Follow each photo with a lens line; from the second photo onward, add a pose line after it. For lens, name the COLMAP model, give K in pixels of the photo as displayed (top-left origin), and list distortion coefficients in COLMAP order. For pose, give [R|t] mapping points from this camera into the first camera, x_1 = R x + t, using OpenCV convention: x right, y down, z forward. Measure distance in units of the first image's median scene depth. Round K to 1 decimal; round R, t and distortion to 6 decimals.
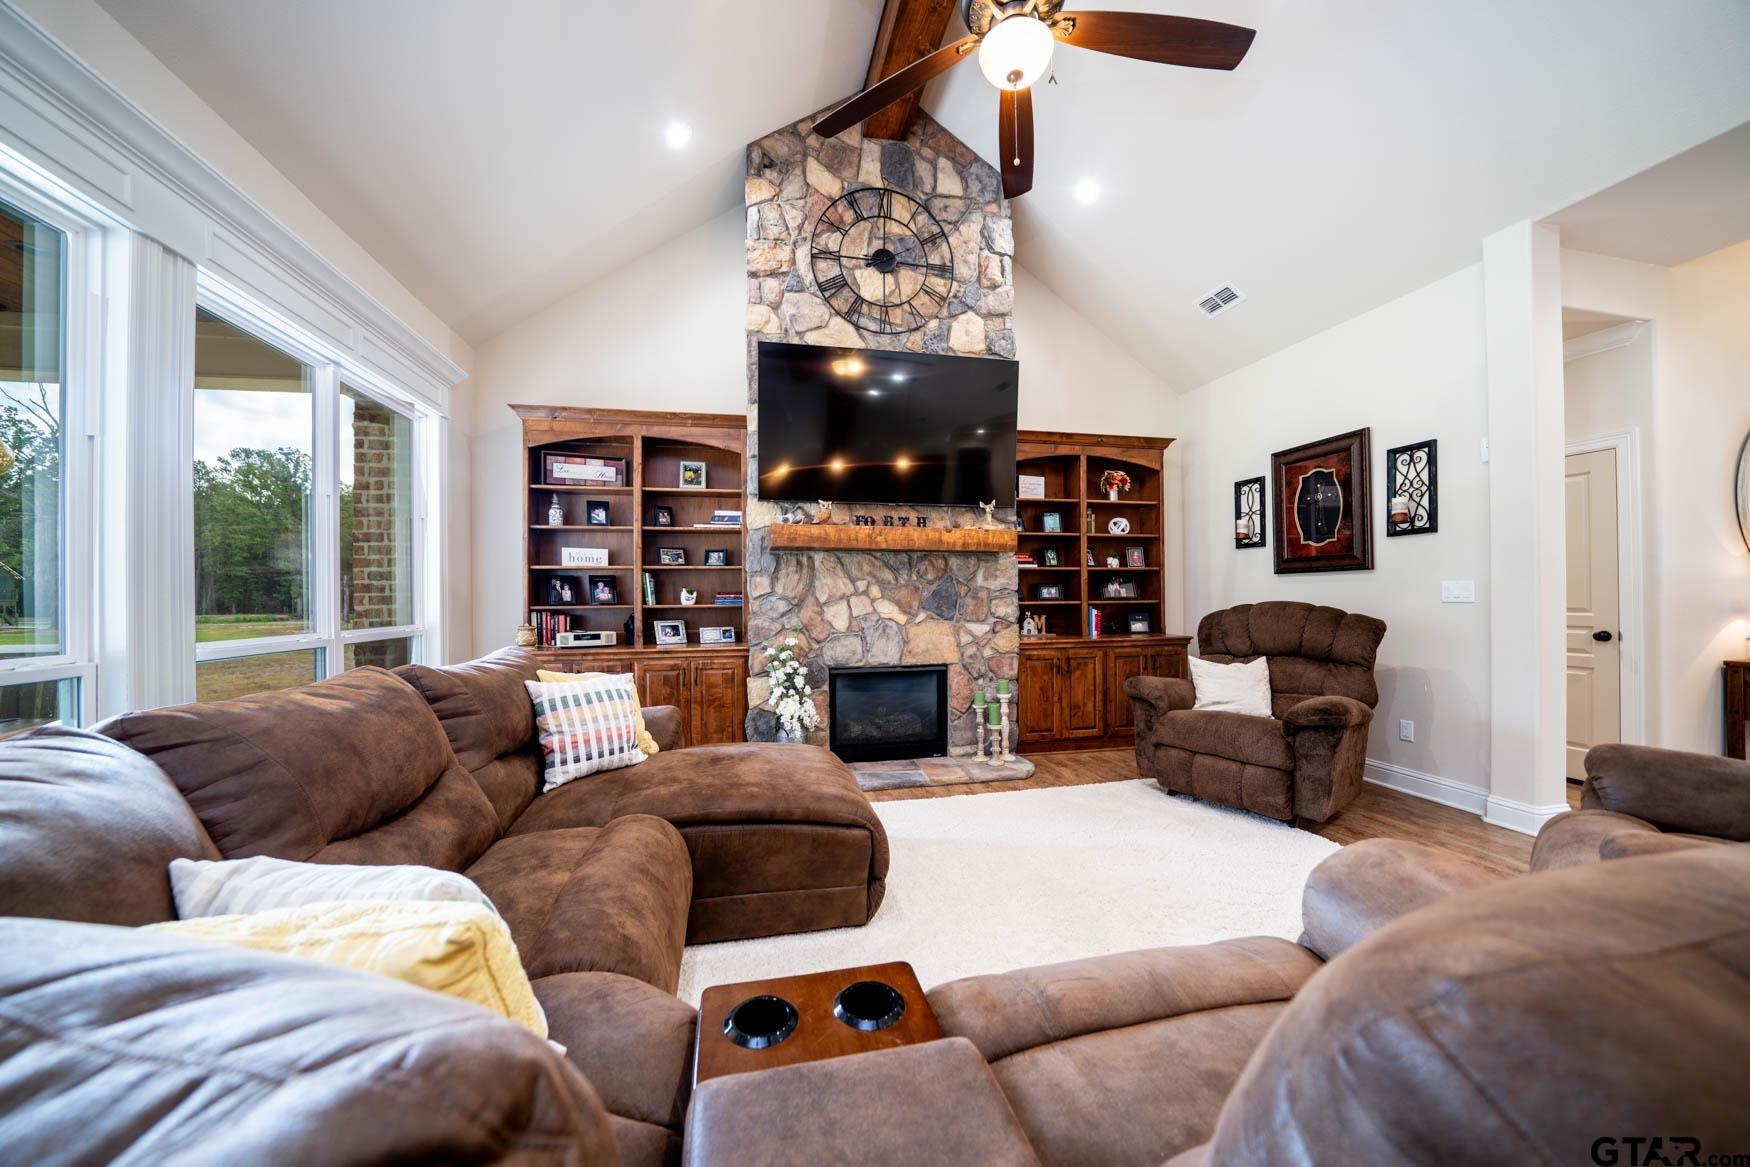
lens RADIAL K [[609.8, 0, 873.0], [0, 609.8, 592.6], [0, 0, 1]] dist [-0.019271, -0.000060]
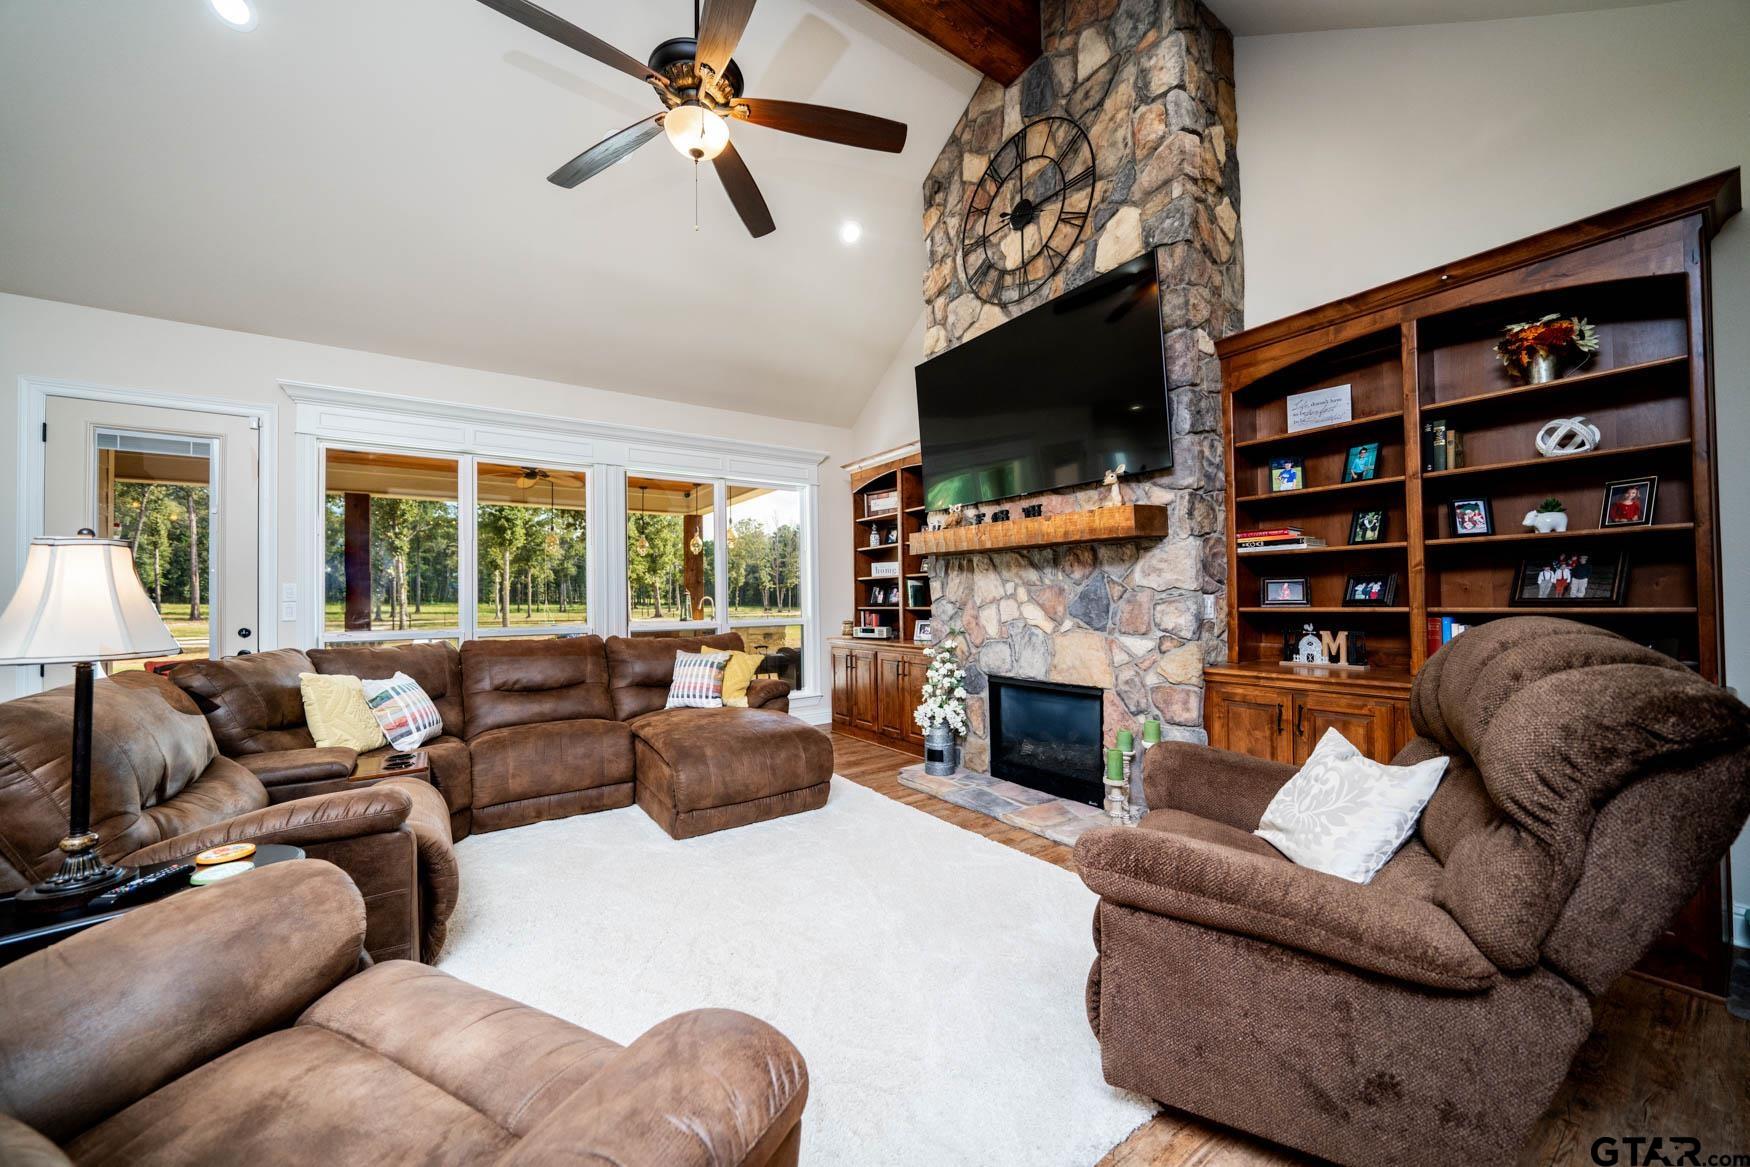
lens RADIAL K [[635.5, 0, 872.4], [0, 635.5, 589.6], [0, 0, 1]] dist [-0.009232, -0.000121]
pose [[0.394047, -0.013328, -0.918994, 0.760111], [0.017968, 0.999815, -0.006796, -0.006195], [0.918915, -0.013835, 0.394214, 0.435835]]
